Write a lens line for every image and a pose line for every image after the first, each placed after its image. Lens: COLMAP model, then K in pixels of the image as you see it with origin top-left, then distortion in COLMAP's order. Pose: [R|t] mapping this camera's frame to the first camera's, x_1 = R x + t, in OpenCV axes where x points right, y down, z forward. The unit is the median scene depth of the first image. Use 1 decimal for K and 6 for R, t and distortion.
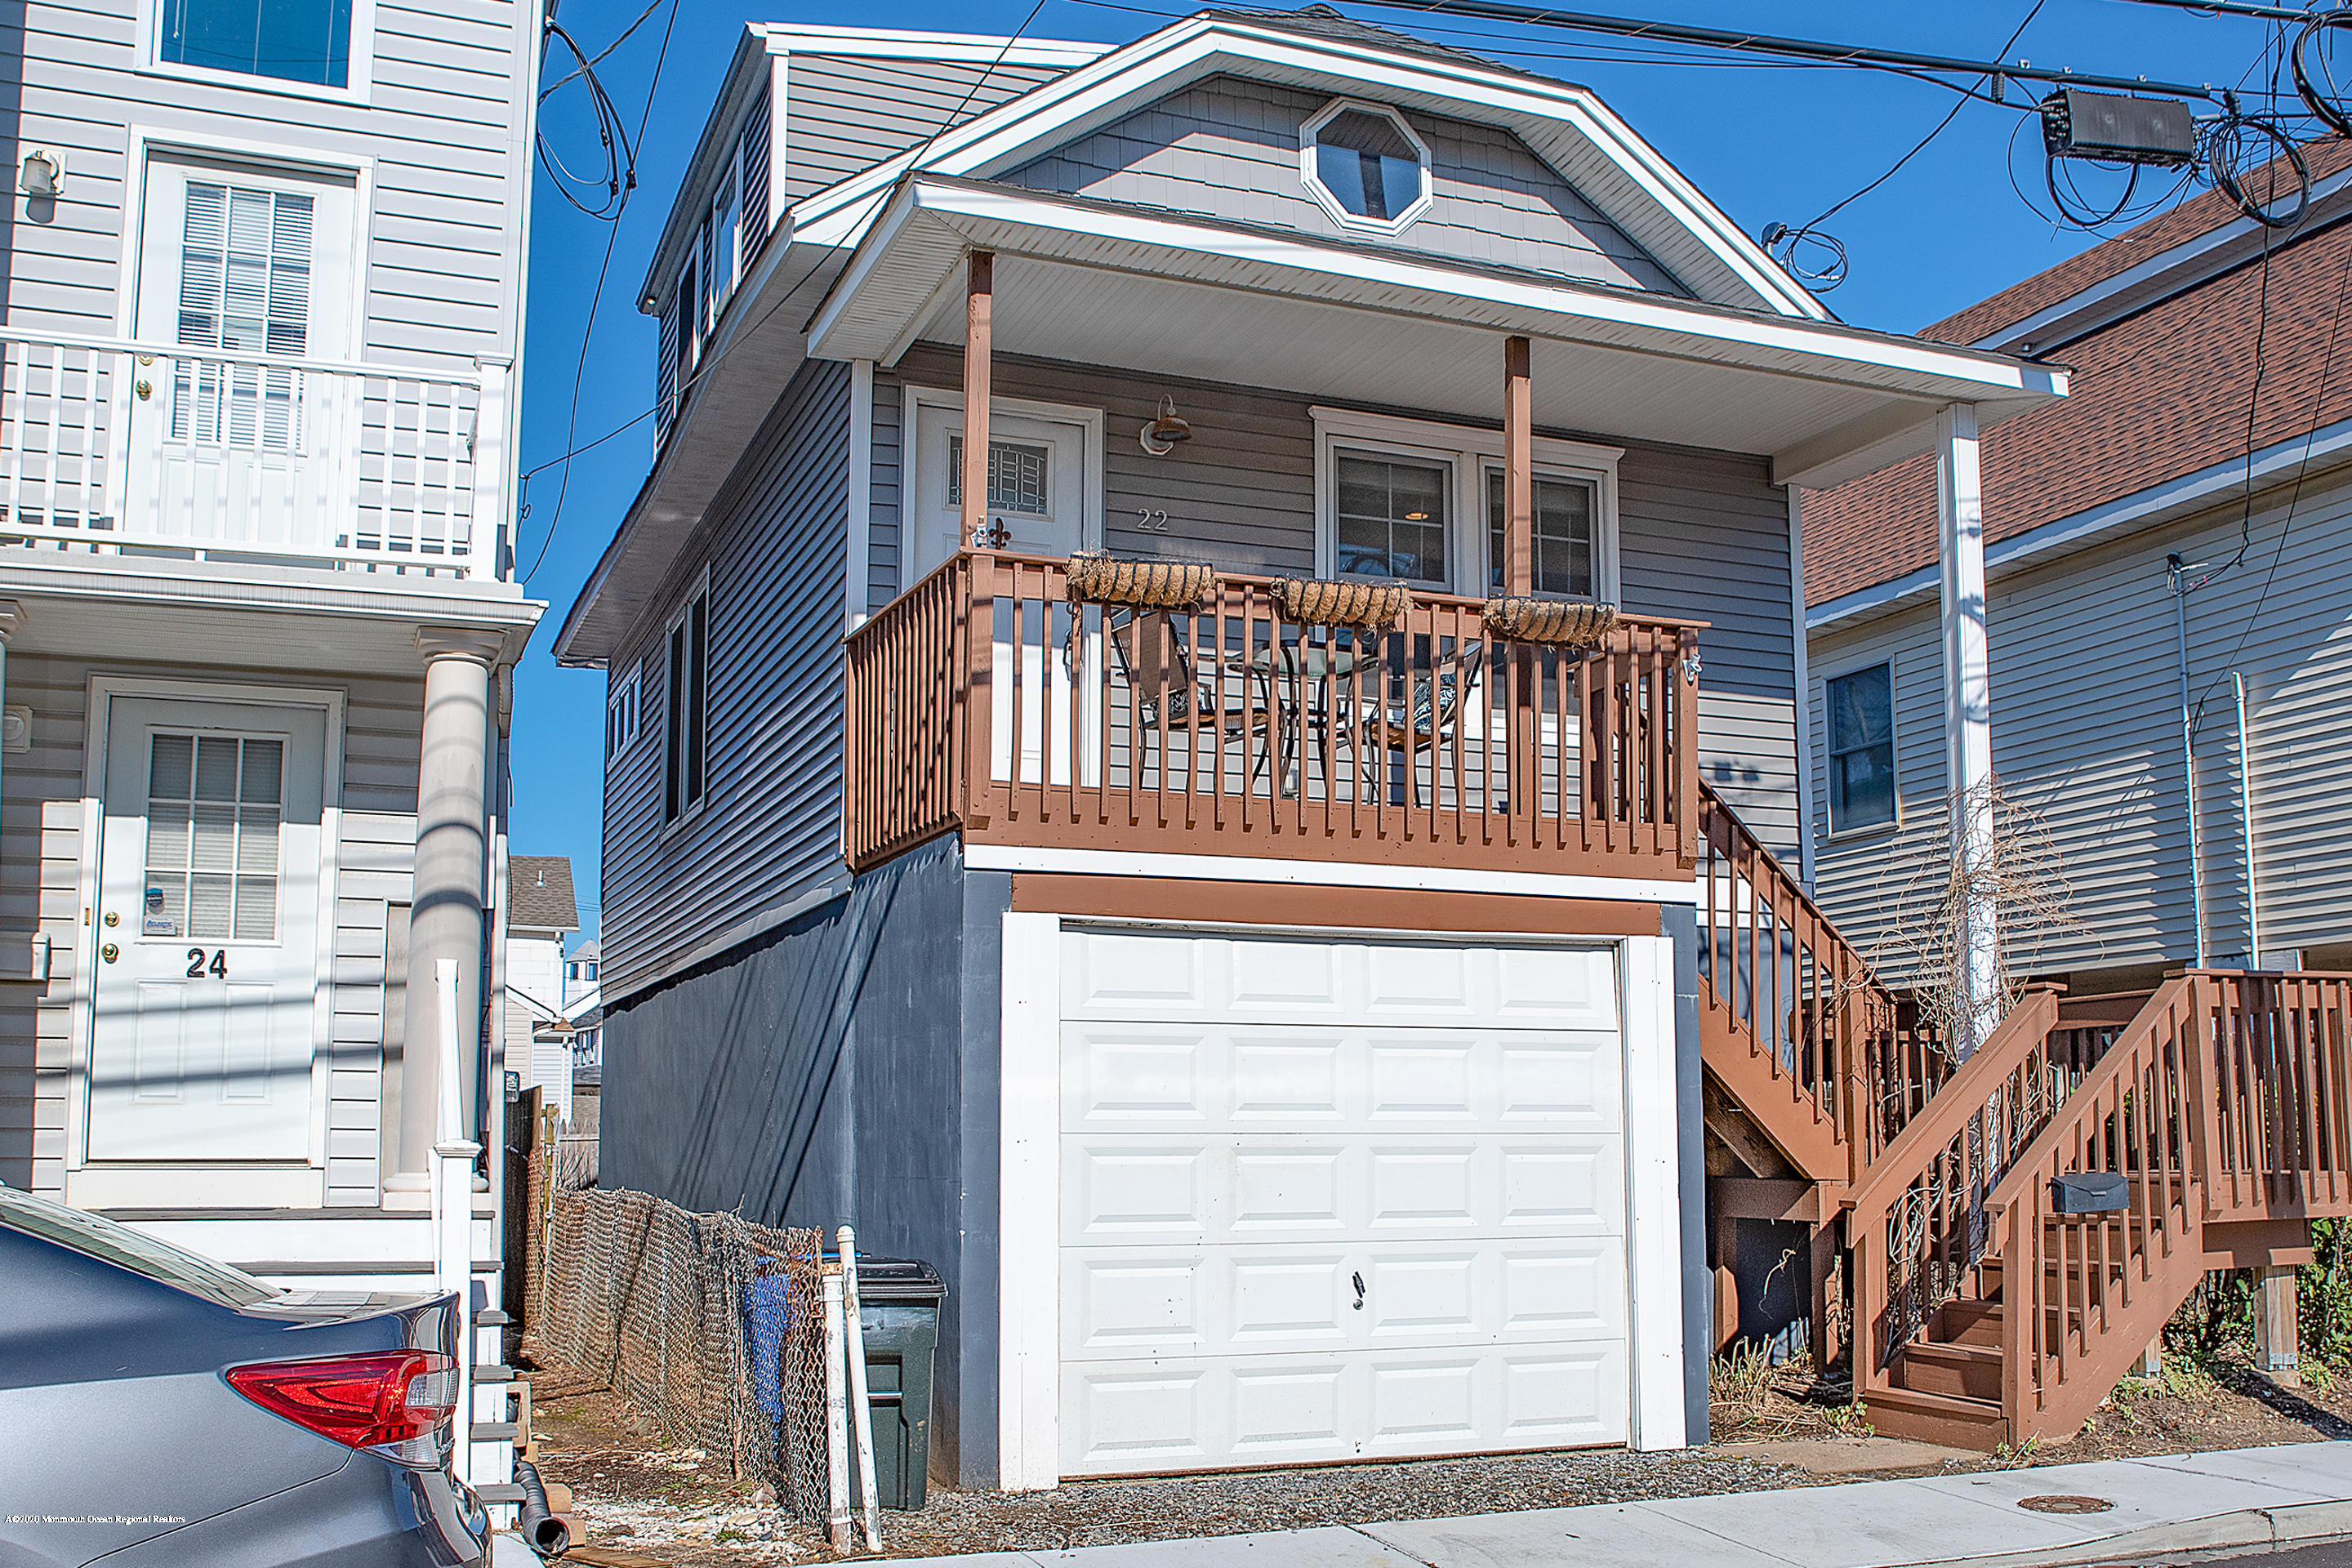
lens RADIAL K [[2138.0, 0, 1157.1], [0, 2138.0, 847.0], [0, 0, 1]] dist [-0.049248, 0.000000]
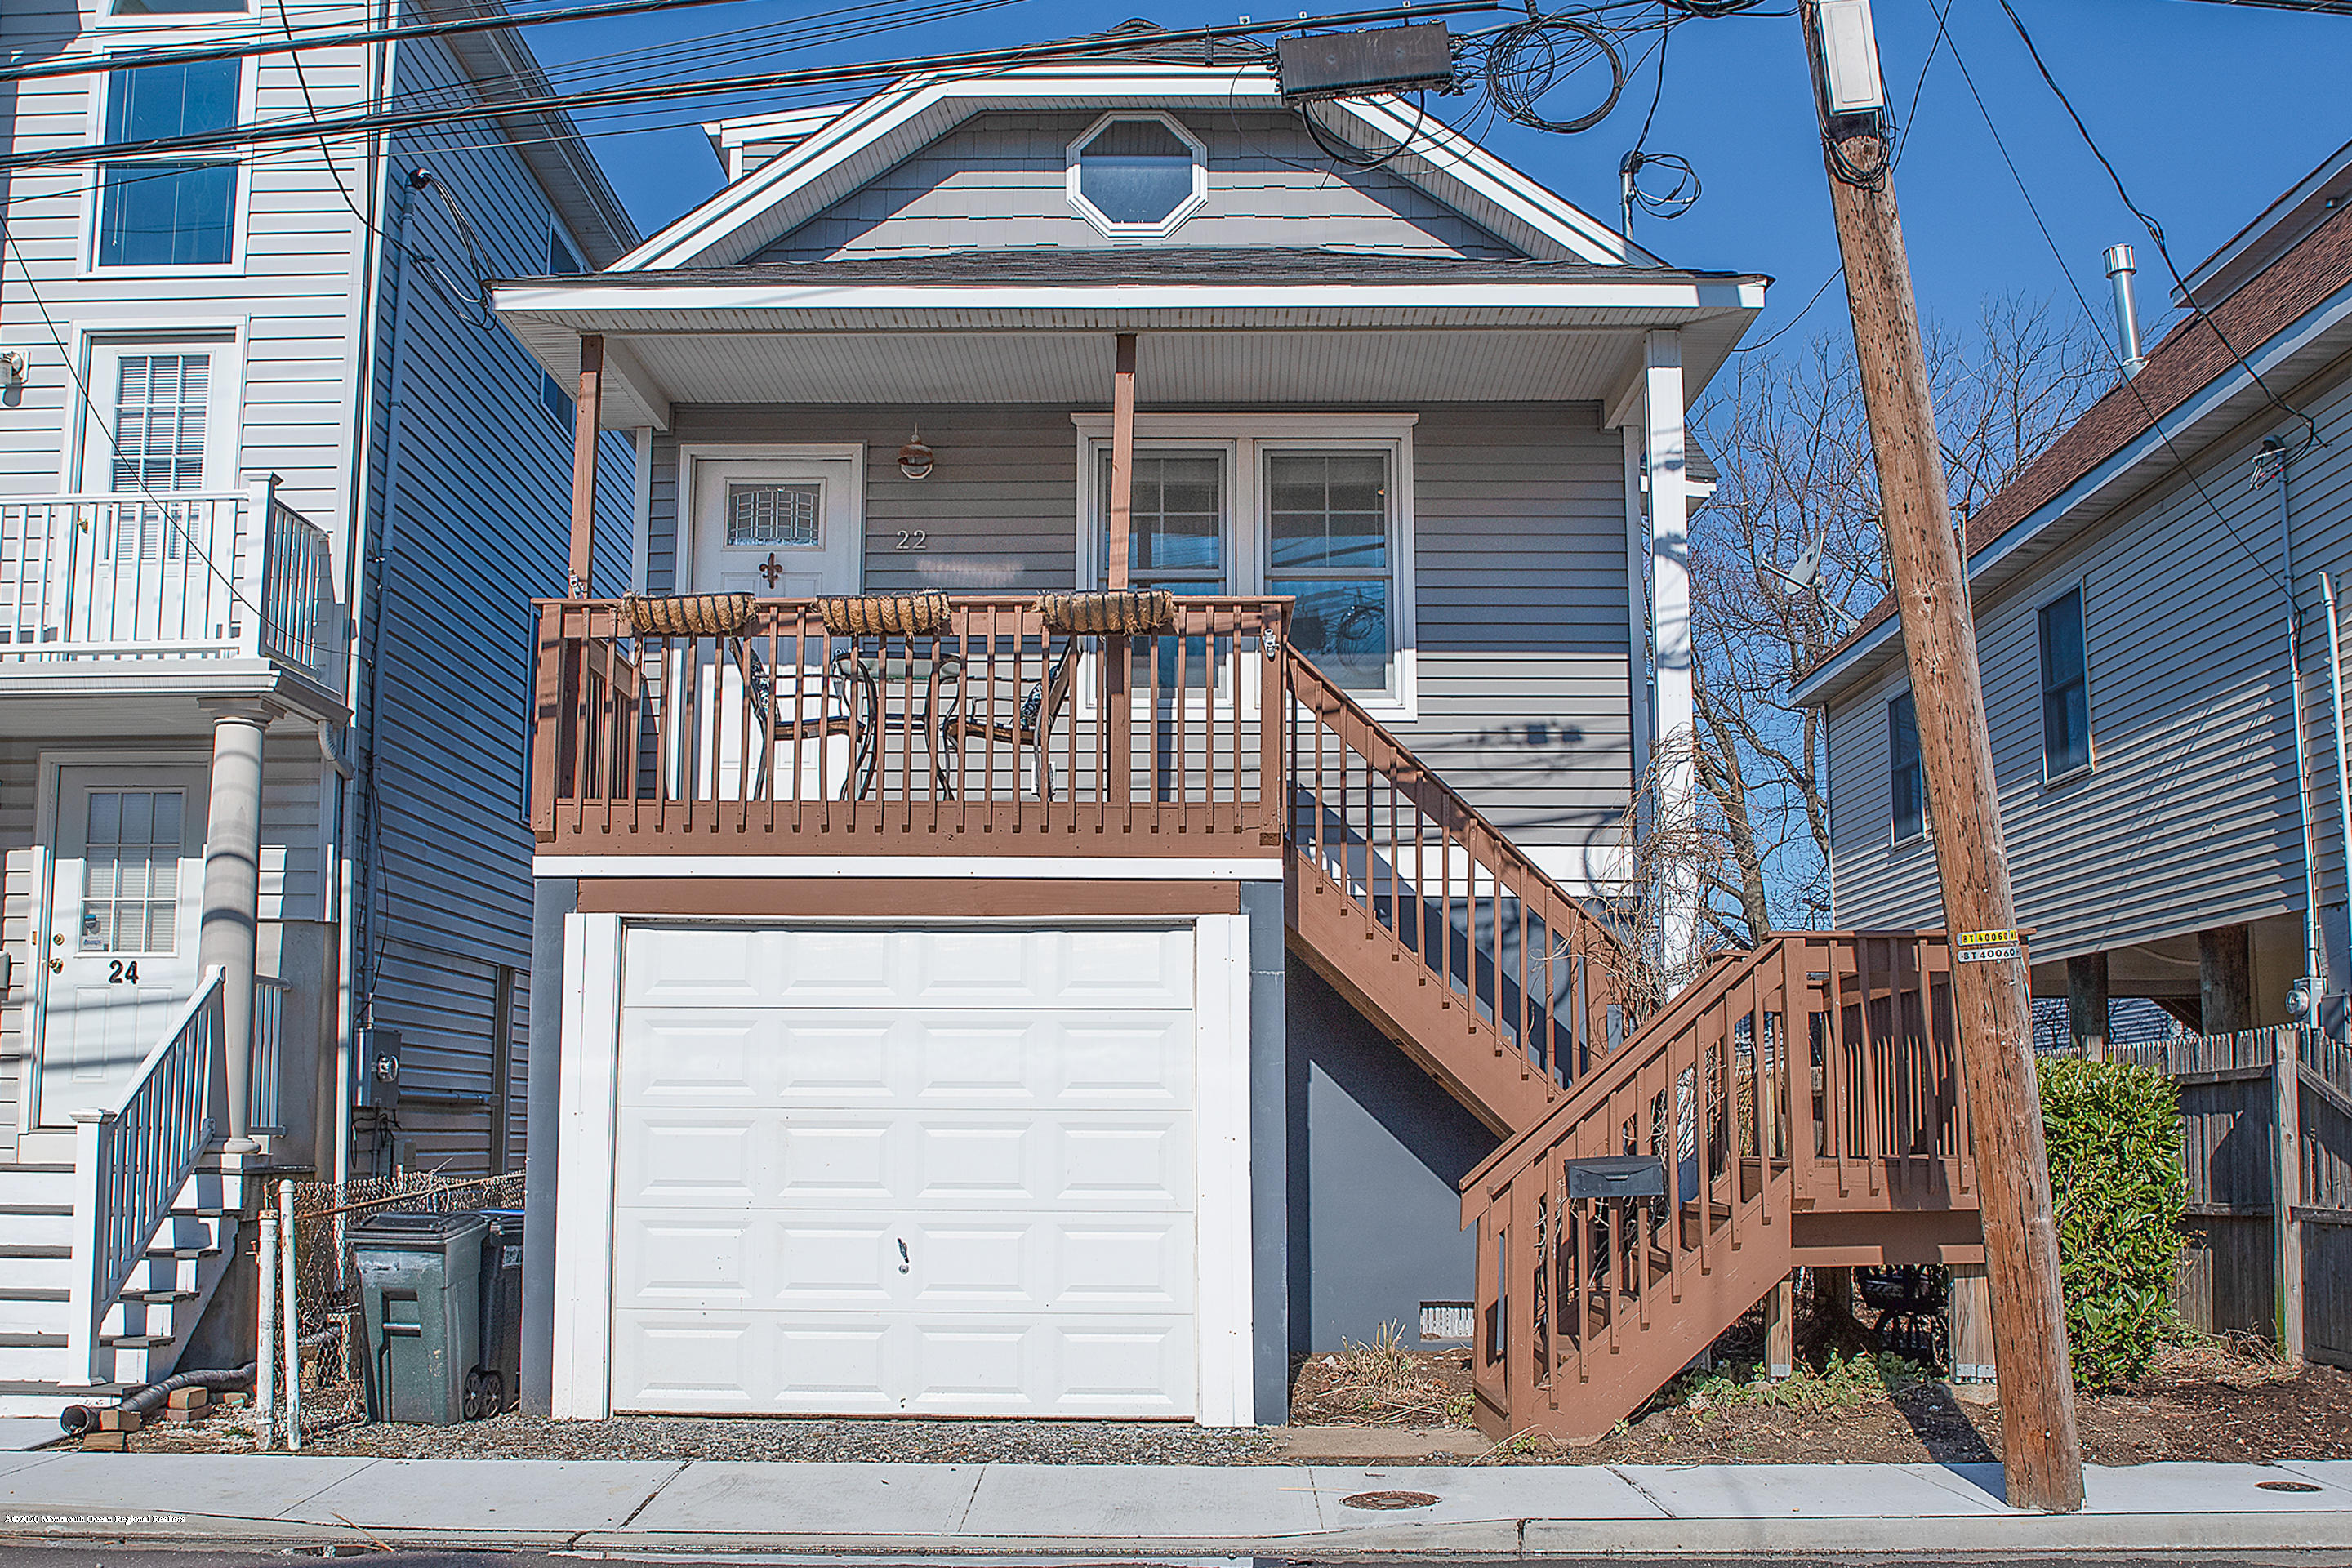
lens RADIAL K [[2138.0, 0, 1154.9], [0, 2138.0, 808.6], [0, 0, 1]] dist [-0.049248, 0.000000]
pose [[0.925781, -0.050398, -0.374685, 0.574862], [0.046920, 0.998729, -0.018406, 0.009039], [0.375136, -0.000540, 0.926969, 0.053312]]
